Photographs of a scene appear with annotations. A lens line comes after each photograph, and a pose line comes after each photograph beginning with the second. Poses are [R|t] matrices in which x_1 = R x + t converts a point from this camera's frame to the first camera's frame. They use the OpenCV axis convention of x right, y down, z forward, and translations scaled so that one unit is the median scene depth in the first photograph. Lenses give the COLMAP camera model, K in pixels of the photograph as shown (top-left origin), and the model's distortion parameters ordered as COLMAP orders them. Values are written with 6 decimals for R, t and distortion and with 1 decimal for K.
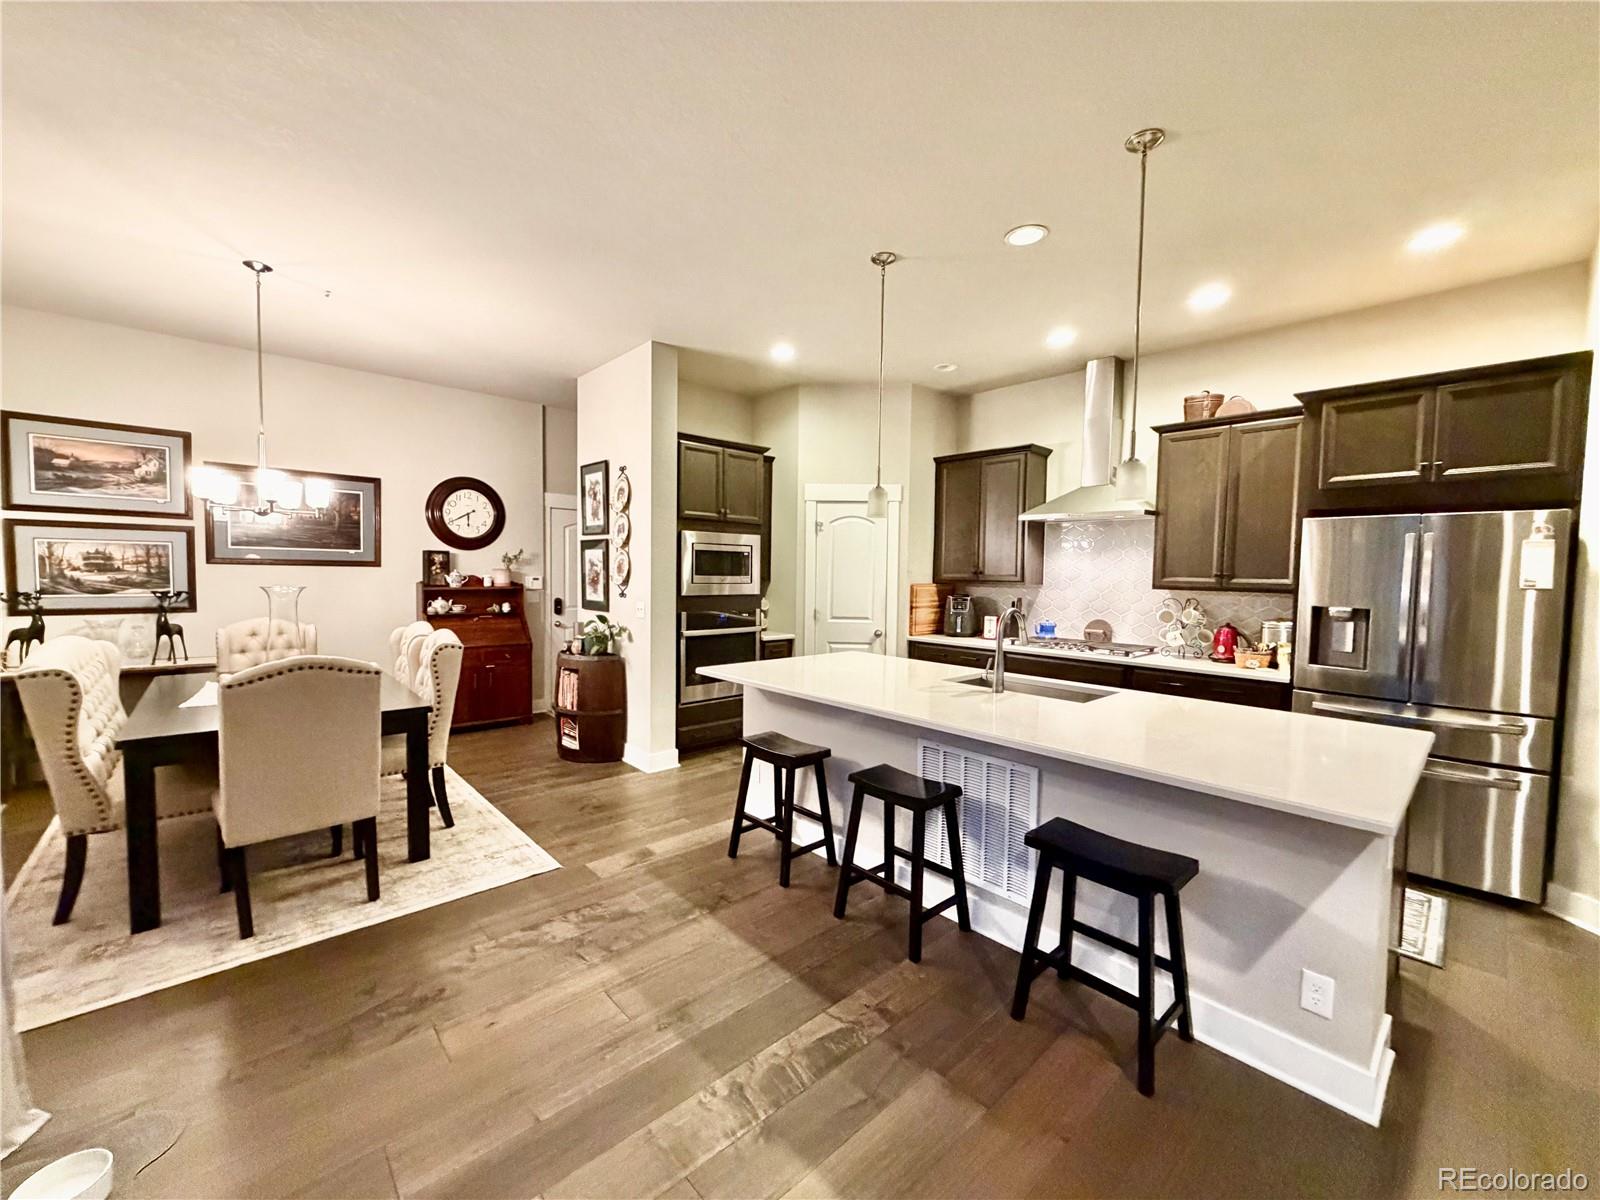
lens RADIAL K [[642.0, 0, 800.0], [0, 642.0, 600.0], [0, 0, 1]] dist [0.000797, 0.005356]
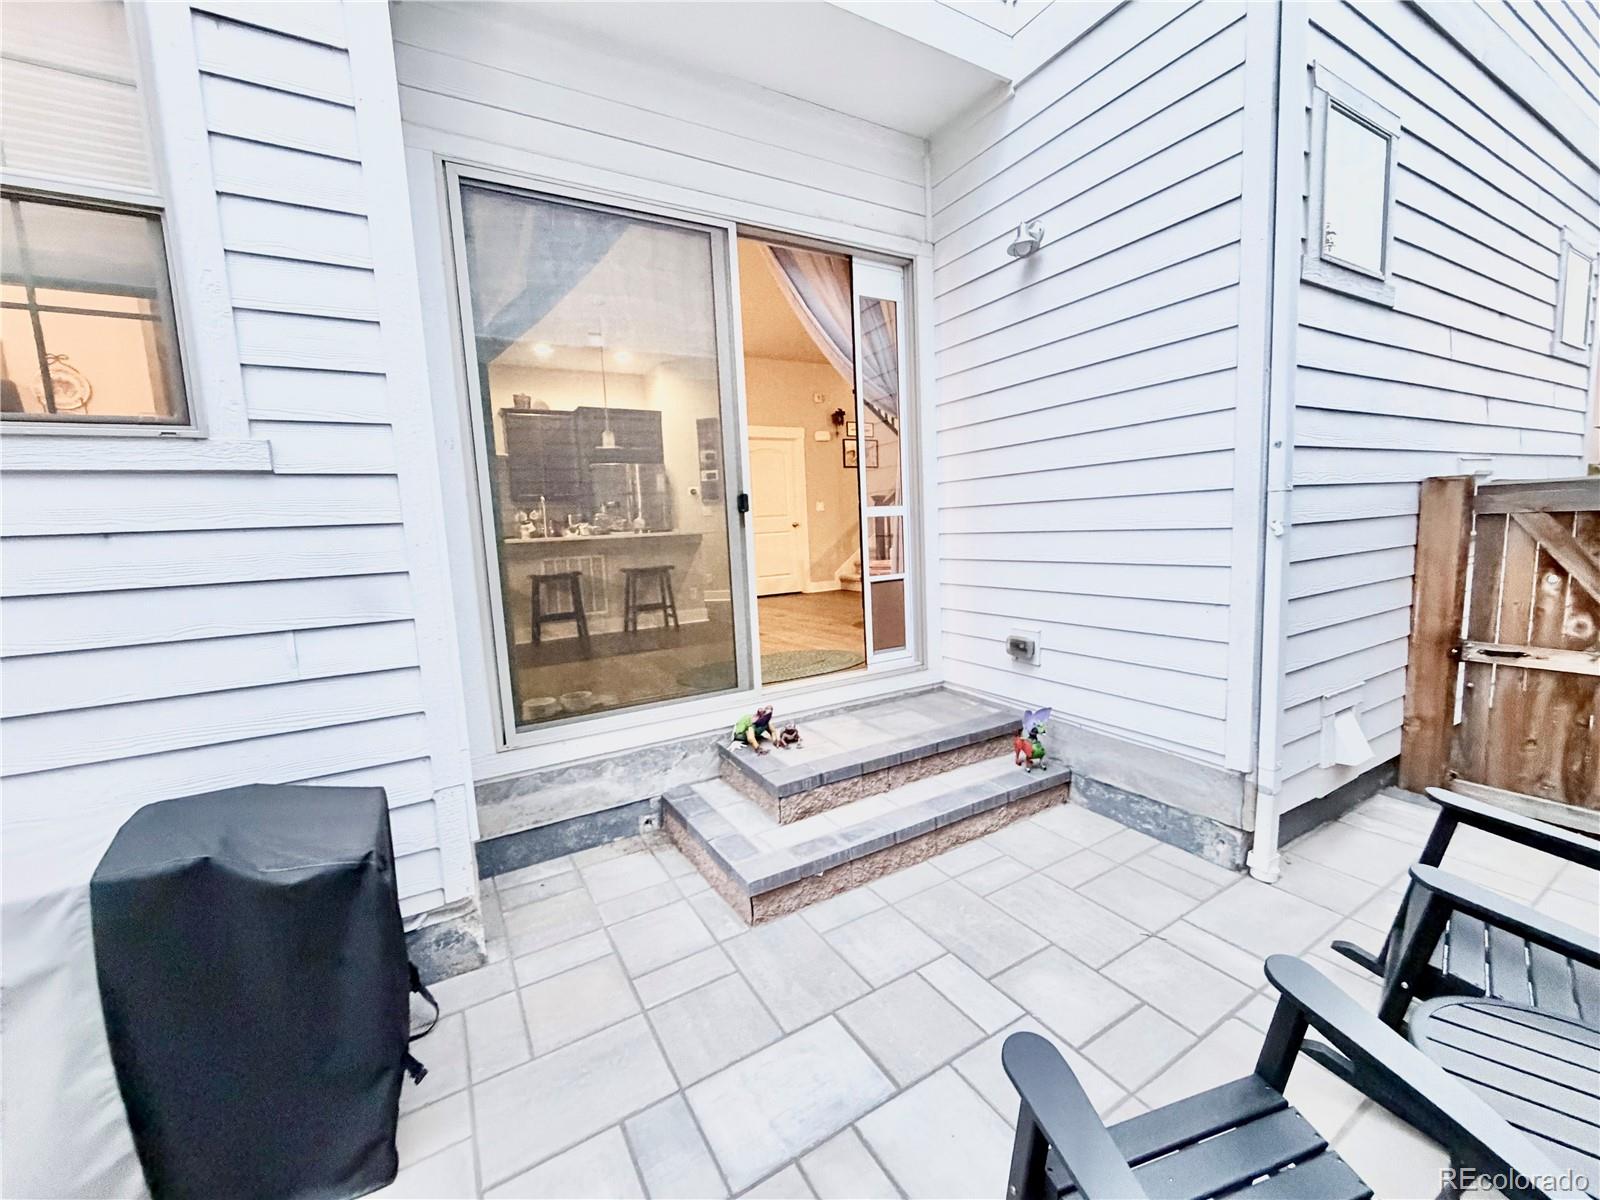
lens RADIAL K [[642.0, 0, 800.0], [0, 642.0, 600.0], [0, 0, 1]] dist [0.000797, 0.005356]
pose [[0.212432, -0.134548, 0.967869, -0.922677], [0.101386, 0.988164, 0.115117, 0.111602], [-0.971902, 0.073674, 0.223559, -0.116931]]
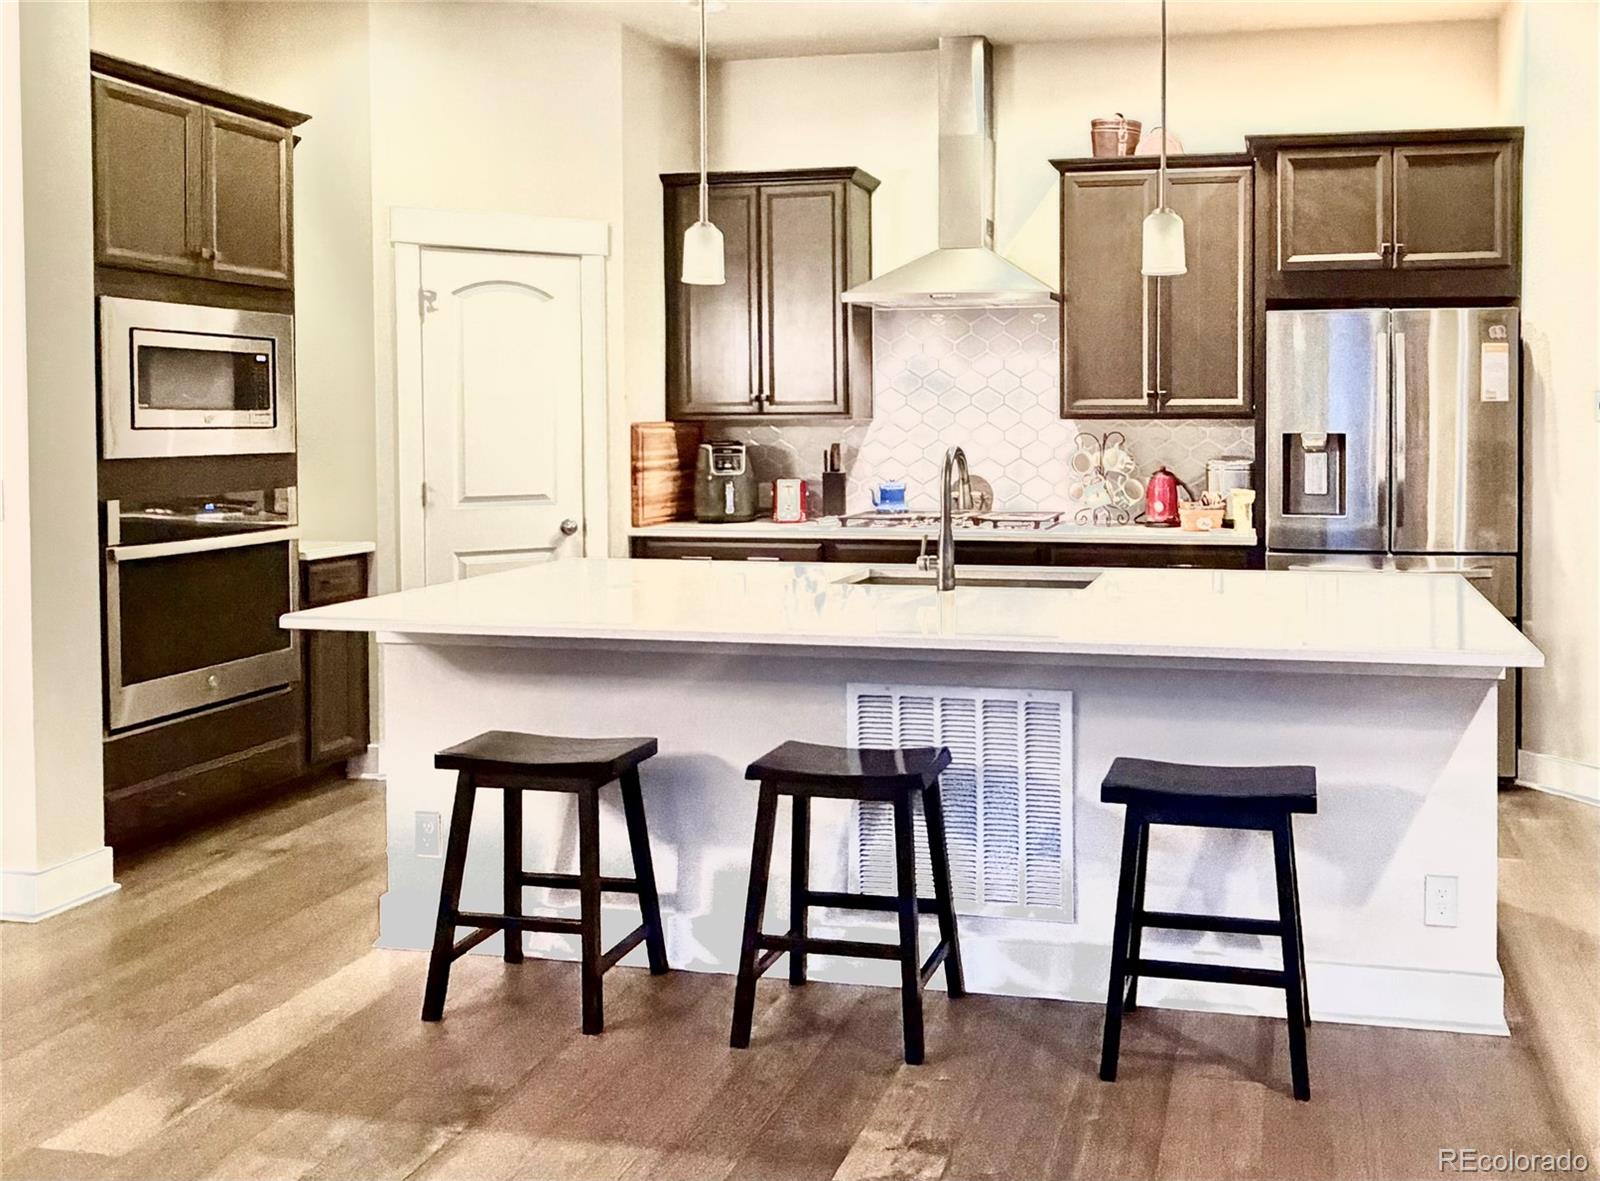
lens RADIAL K [[1312.6, 0, 1039.2], [0, 1312.6, 444.9], [0, 0, 1]] dist [0.019511, 0.009569]
pose [[0.802478, -0.029934, 0.595930, -0.202432], [0.042958, 0.999047, -0.007665, 0.014950], [-0.595133, 0.031751, 0.803000, -0.009128]]
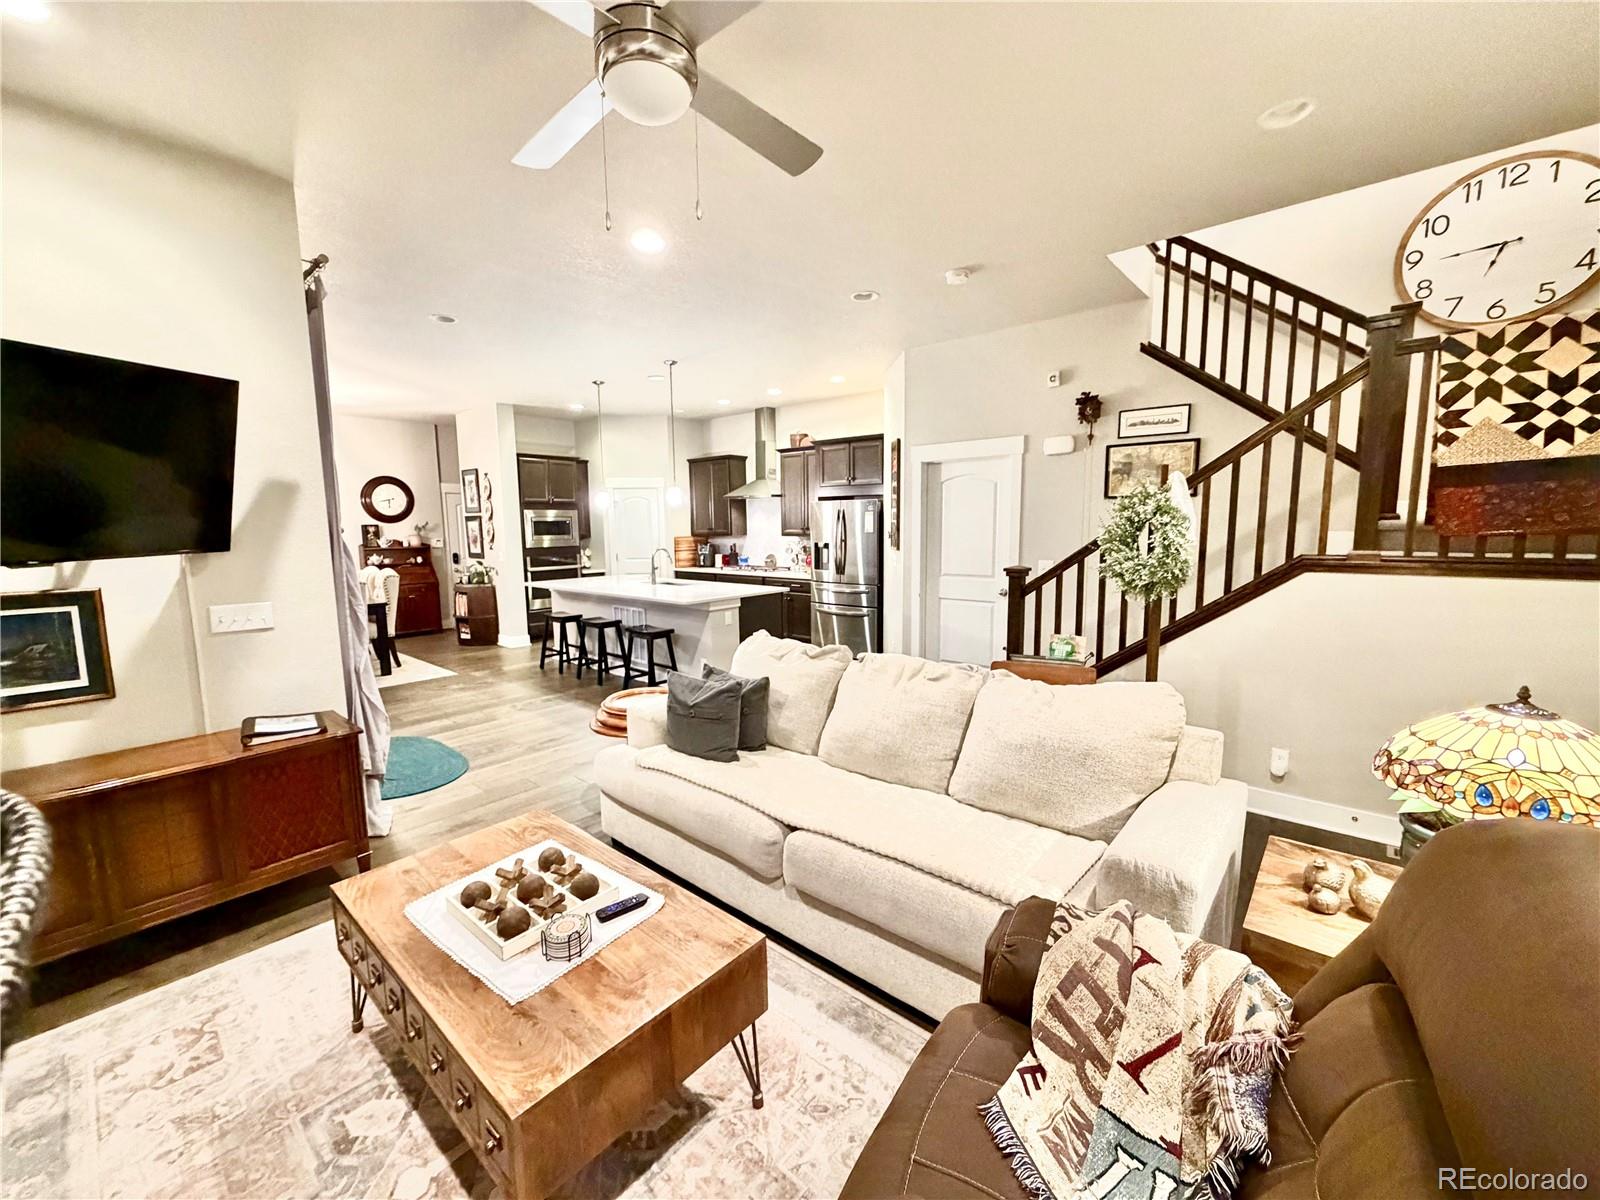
lens RADIAL K [[642.0, 0, 800.0], [0, 642.0, 600.0], [0, 0, 1]] dist [0.000797, 0.005356]
pose [[0.993560, -0.040495, 0.105821, 0.351670], [0.032653, 0.996663, 0.074811, 0.027582], [-0.108498, -0.070874, 0.991567, -0.790130]]
